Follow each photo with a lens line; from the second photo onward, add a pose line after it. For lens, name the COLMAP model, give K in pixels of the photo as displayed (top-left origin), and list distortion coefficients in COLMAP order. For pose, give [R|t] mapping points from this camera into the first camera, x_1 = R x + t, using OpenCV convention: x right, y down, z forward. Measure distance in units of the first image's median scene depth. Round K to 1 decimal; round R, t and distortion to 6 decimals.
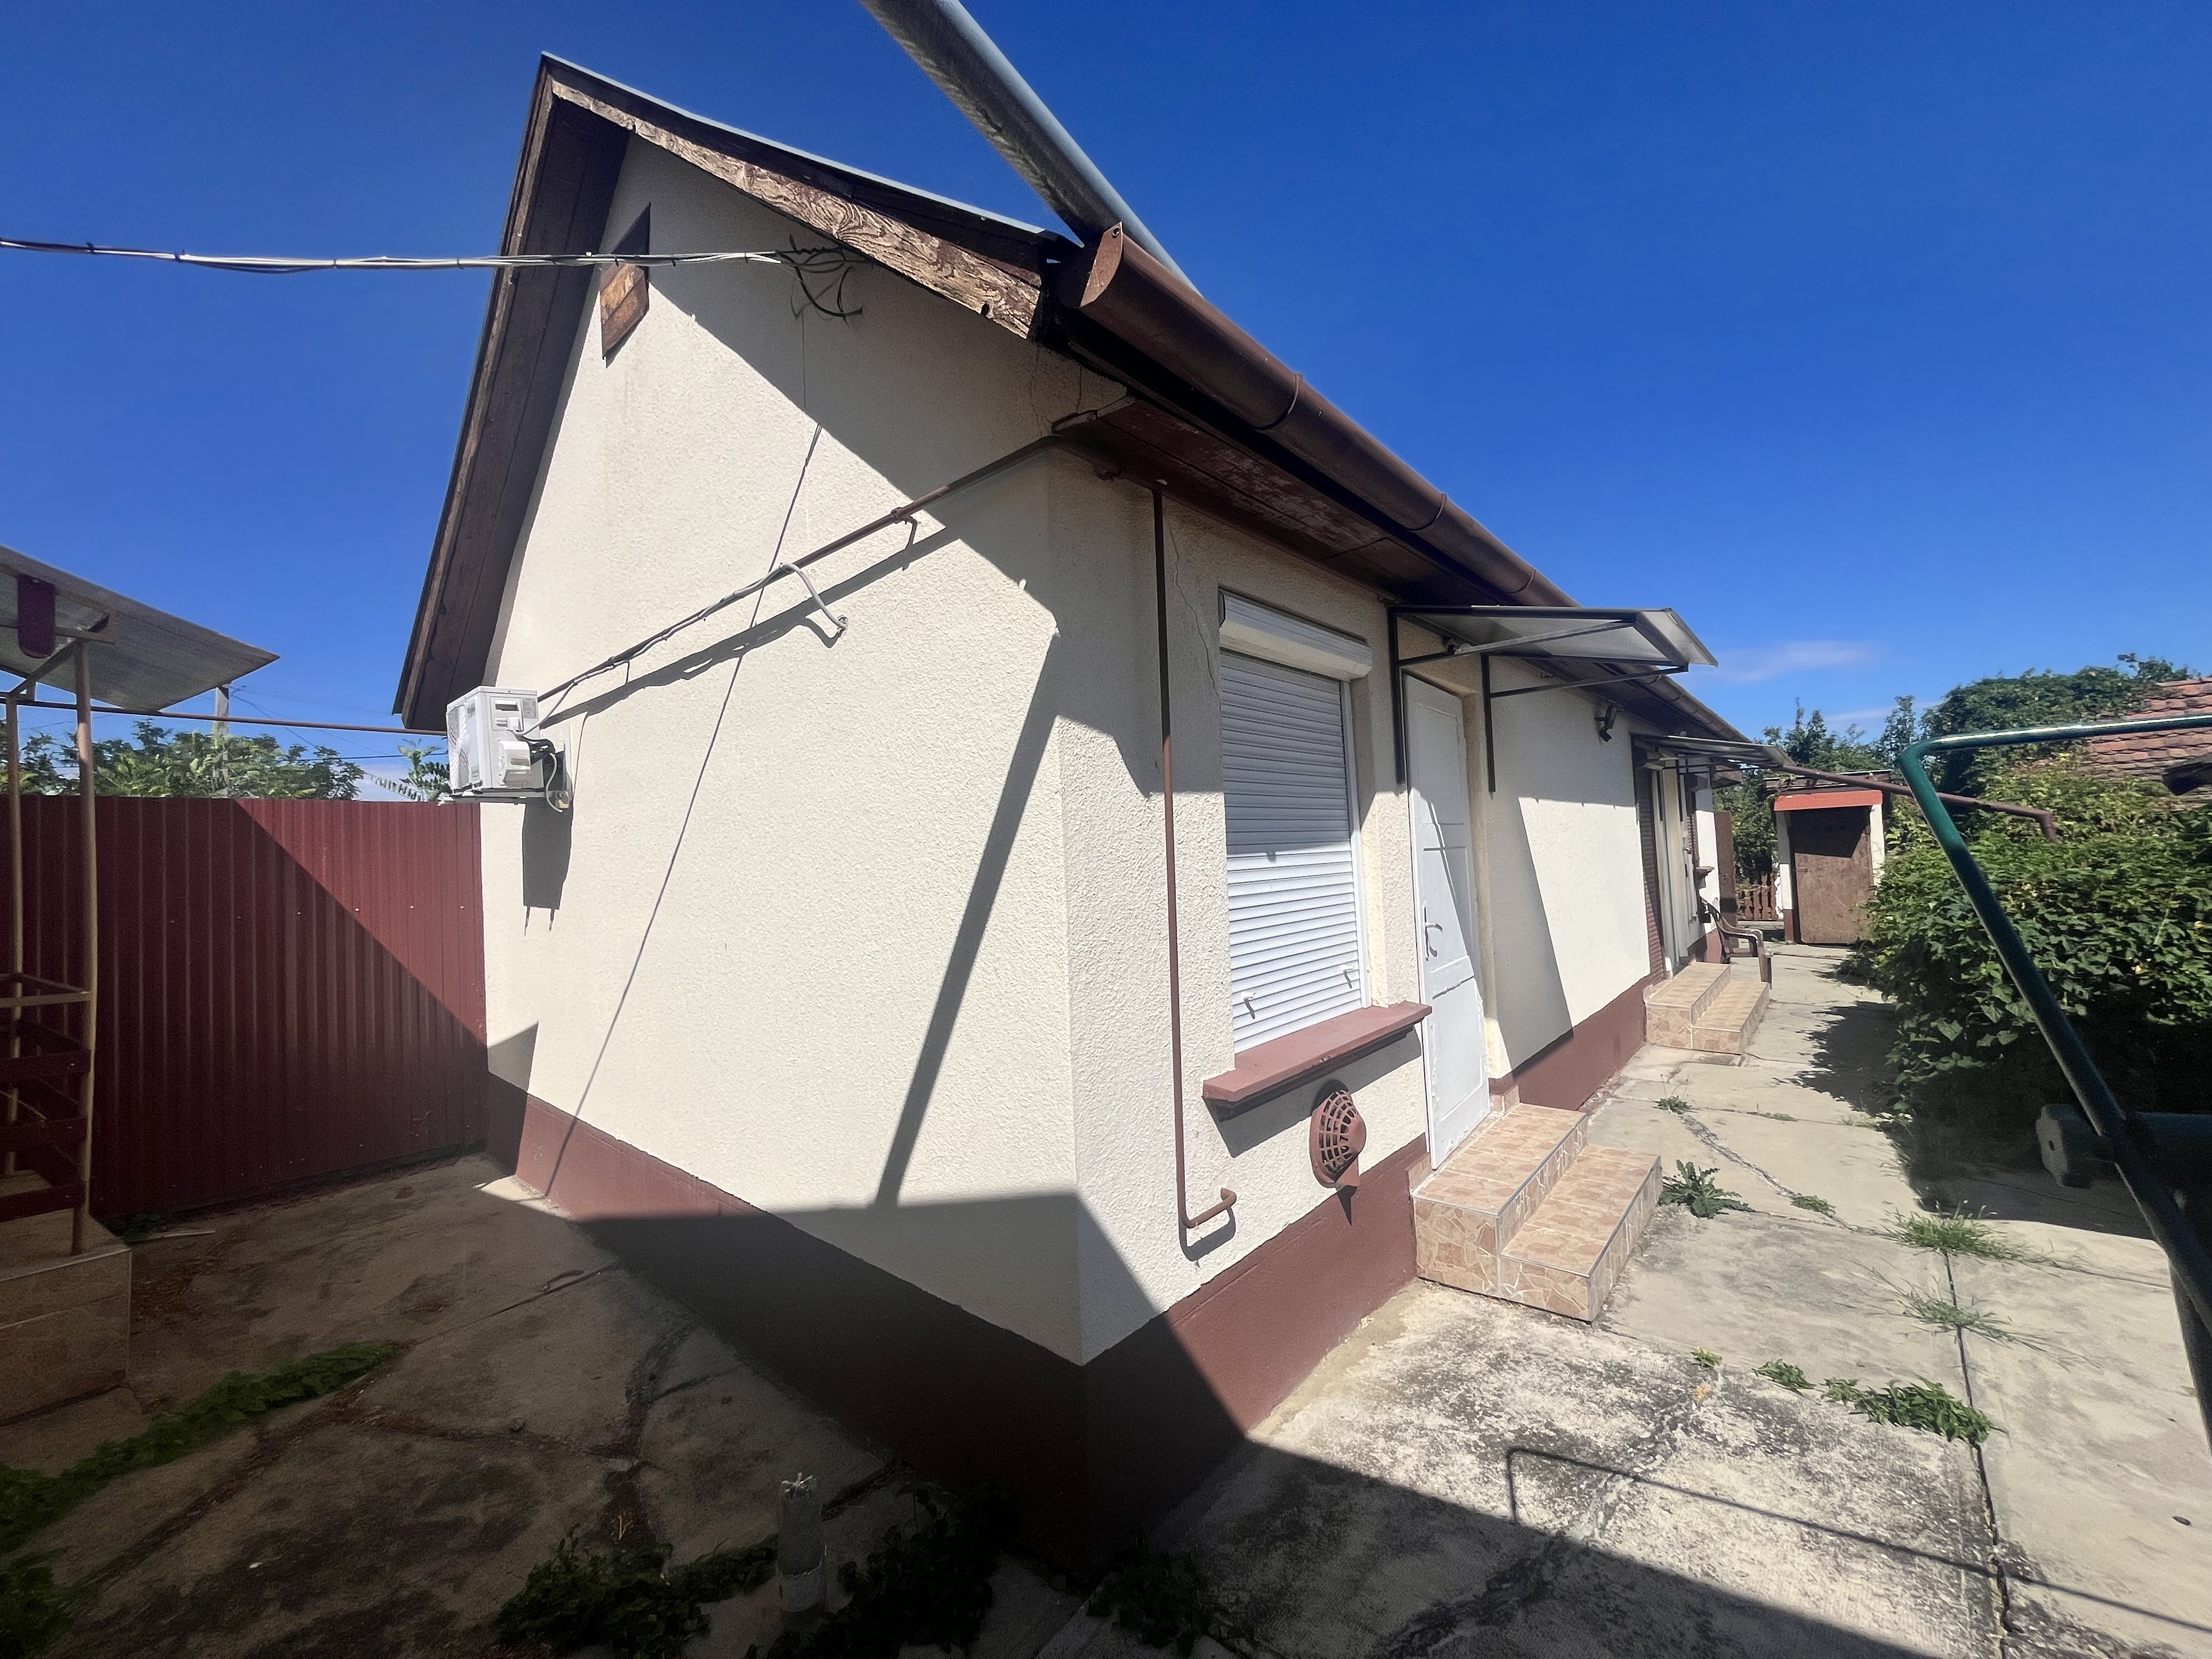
lens RADIAL K [[890.4, 0, 1106.0], [0, 890.4, 829.5], [0, 0, 1]] dist [-0.001745, -0.000537]
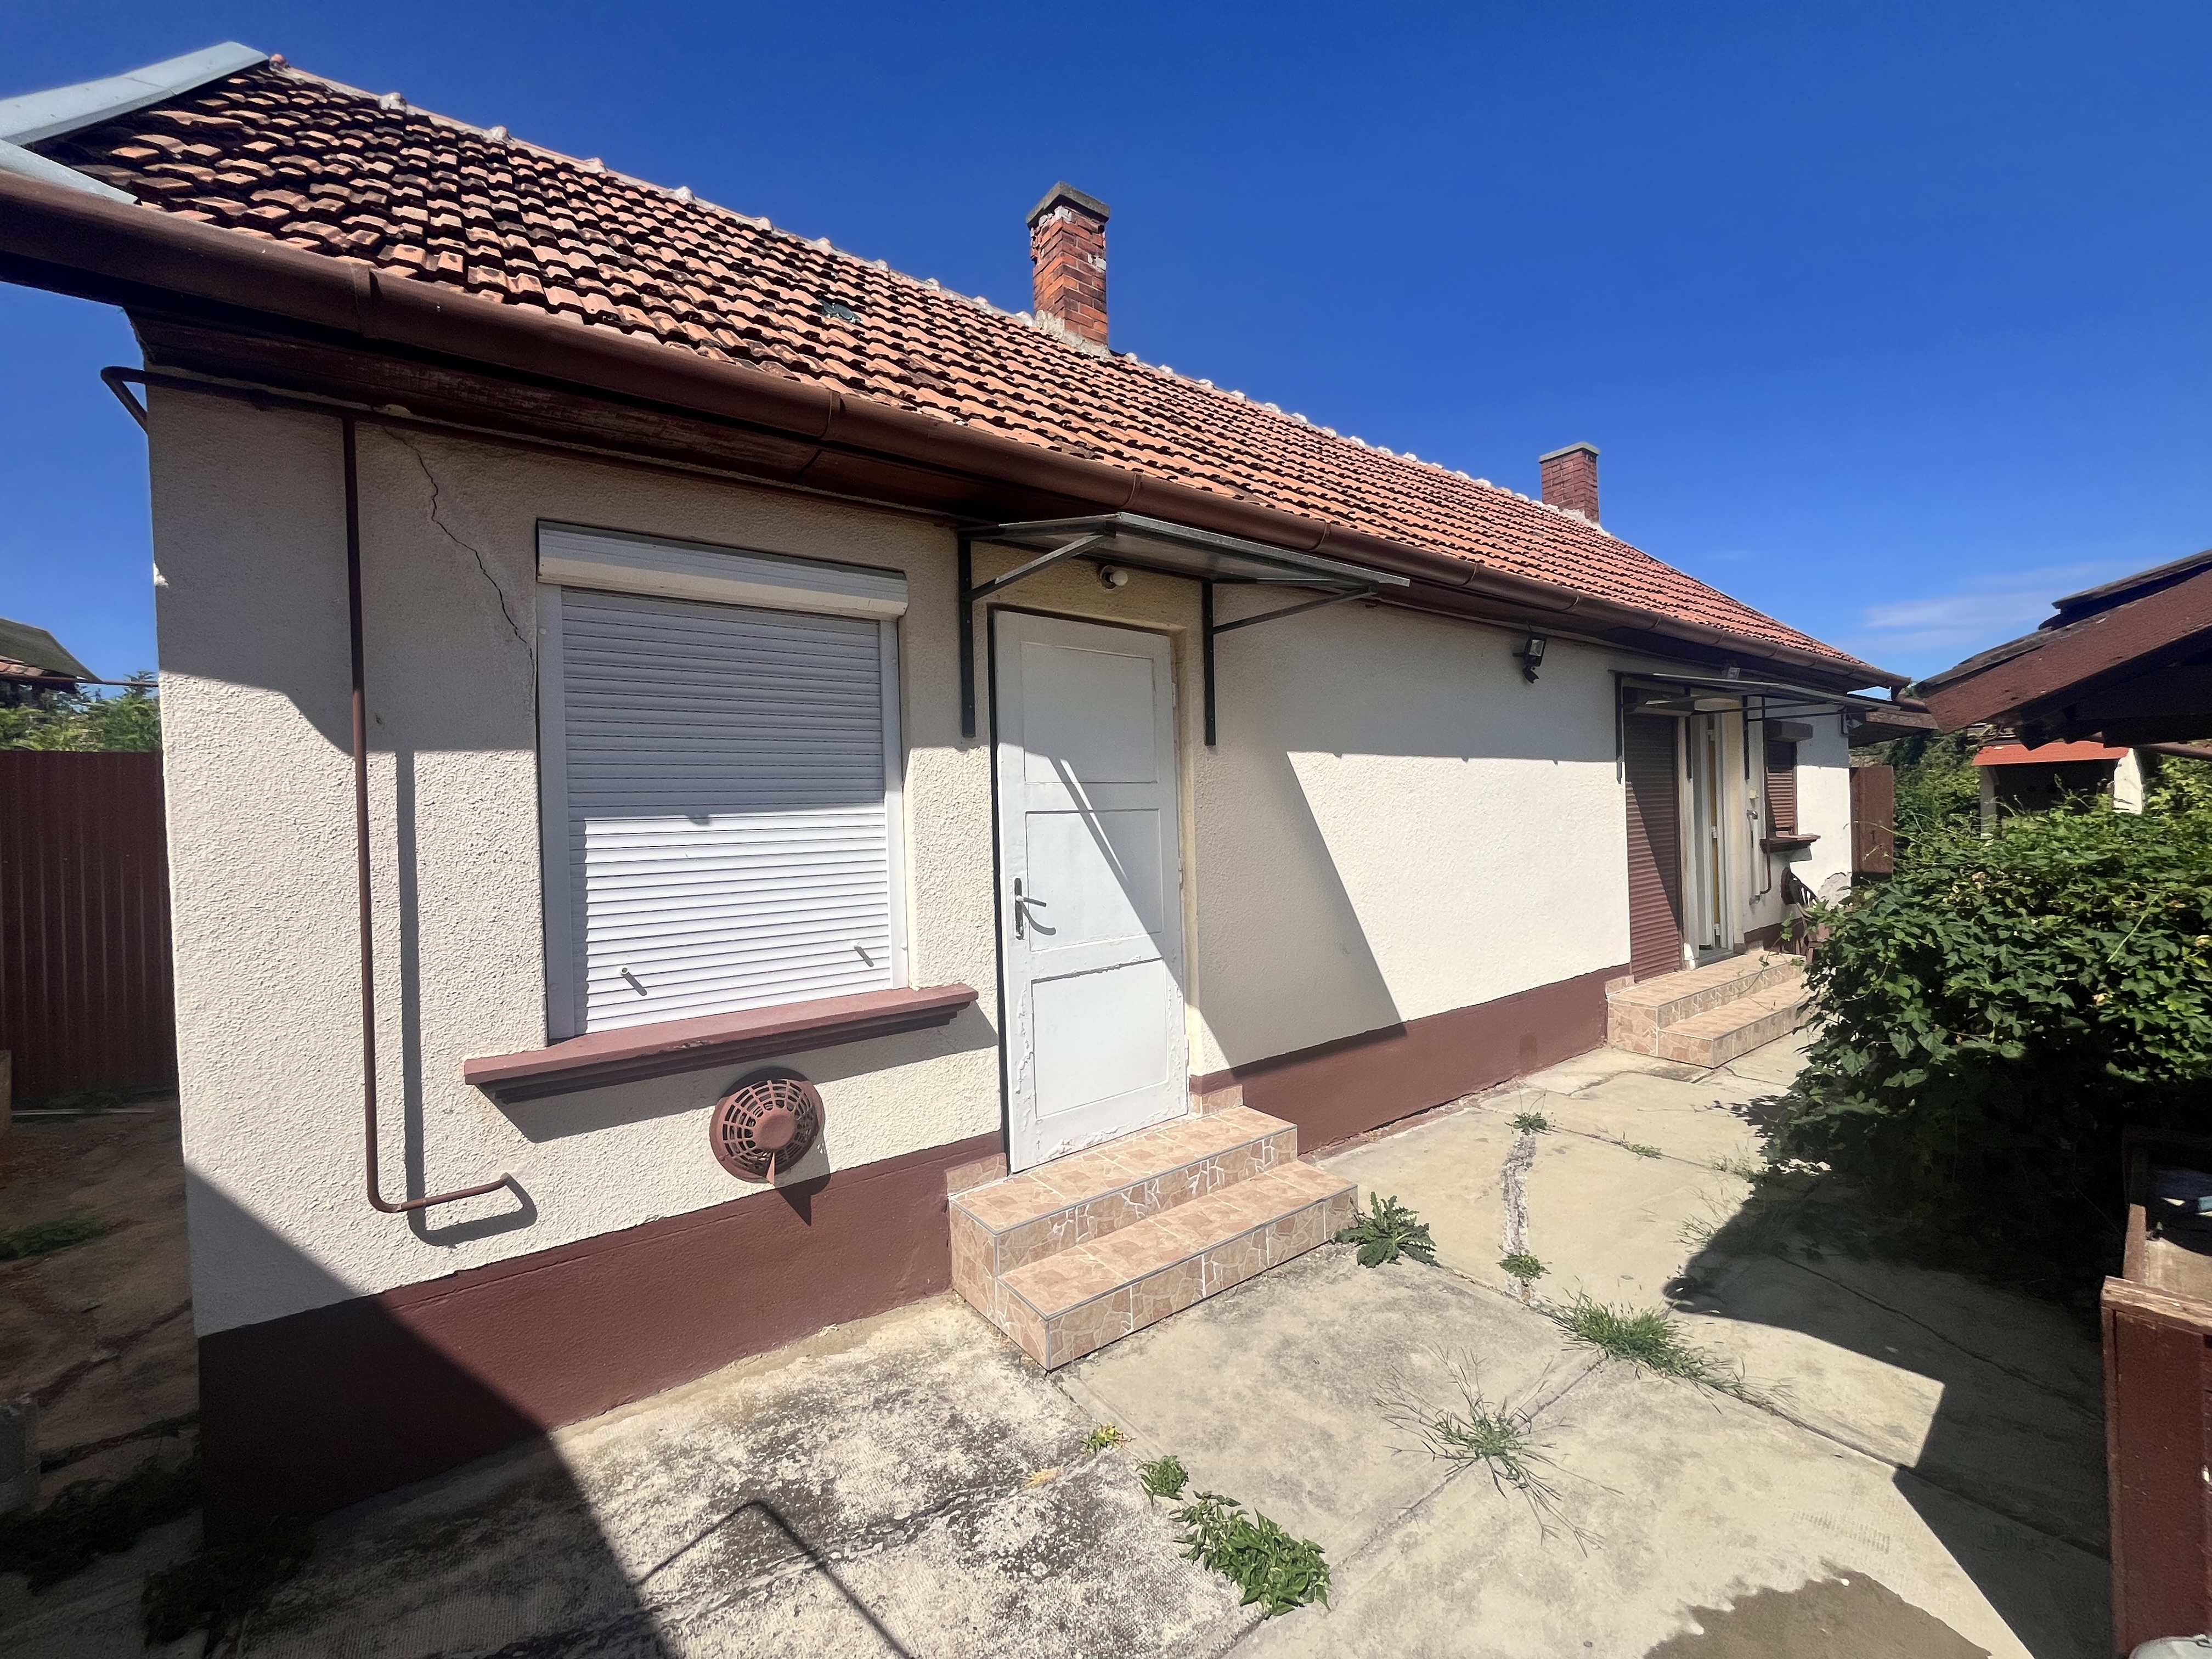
lens RADIAL K [[890.7, 0, 1106.0], [0, 890.7, 829.5], [0, 0, 1]] dist [-0.003390, -0.000270]
pose [[0.973146, 0.019870, -0.229328, 0.693192], [-0.007170, 0.998401, 0.056078, -0.011379], [0.230076, -0.052928, 0.971732, 0.185933]]
